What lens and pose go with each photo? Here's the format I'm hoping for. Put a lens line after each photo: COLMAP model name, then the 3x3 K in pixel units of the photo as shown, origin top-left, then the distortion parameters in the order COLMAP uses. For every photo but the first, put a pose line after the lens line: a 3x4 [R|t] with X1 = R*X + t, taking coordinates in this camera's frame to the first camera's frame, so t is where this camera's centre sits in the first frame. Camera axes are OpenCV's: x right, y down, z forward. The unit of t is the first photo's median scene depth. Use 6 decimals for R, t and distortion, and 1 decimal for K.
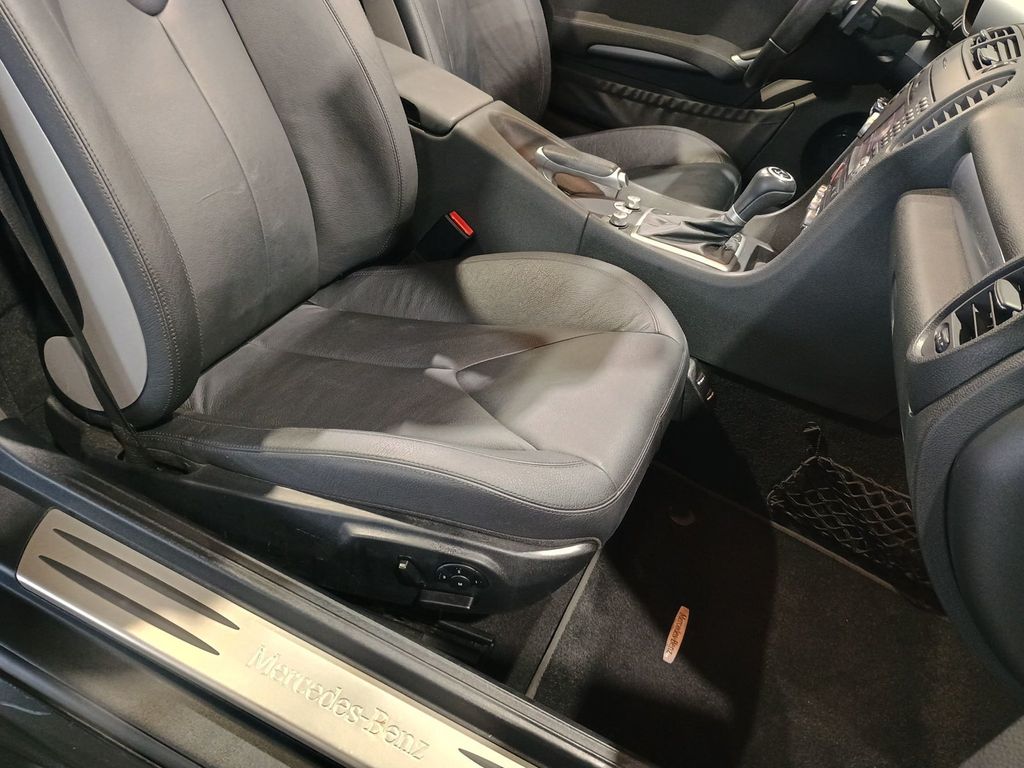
lens RADIAL K [[899.3, 0, 524.8], [0, 899.3, 385.1], [0, 0, 1]] dist [0.037152, -0.017072]
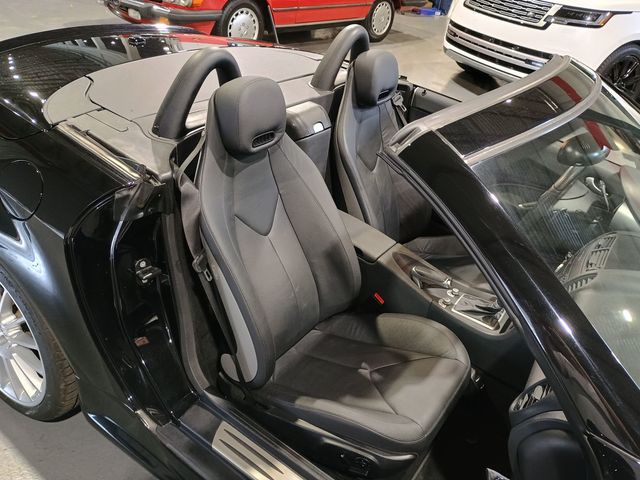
lens RADIAL K [[548.6, 0, 326.0], [0, 548.6, 240.2], [0, 0, 1]] dist [0.041501, -0.004278]
pose [[0.976465, 0.028304, -0.213812, 0.104285], [-0.053504, 0.992152, -0.113012, -0.172776], [0.208936, 0.121792, 0.970316, -0.477019]]
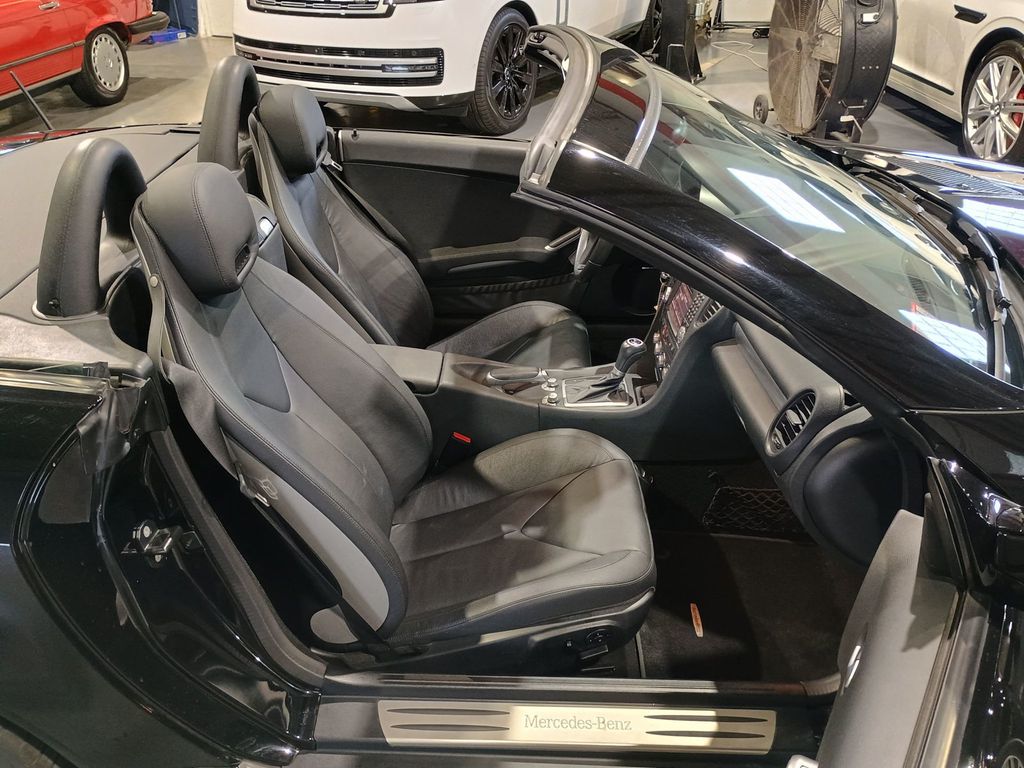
lens RADIAL K [[877.7, 0, 521.5], [0, 877.7, 384.2], [0, 0, 1]] dist [0.041501, -0.004278]
pose [[0.904664, -0.376881, 0.198854, -0.262425], [0.391069, 0.919652, -0.036137, -0.181470], [-0.169257, 0.110458, 0.979363, -0.559322]]
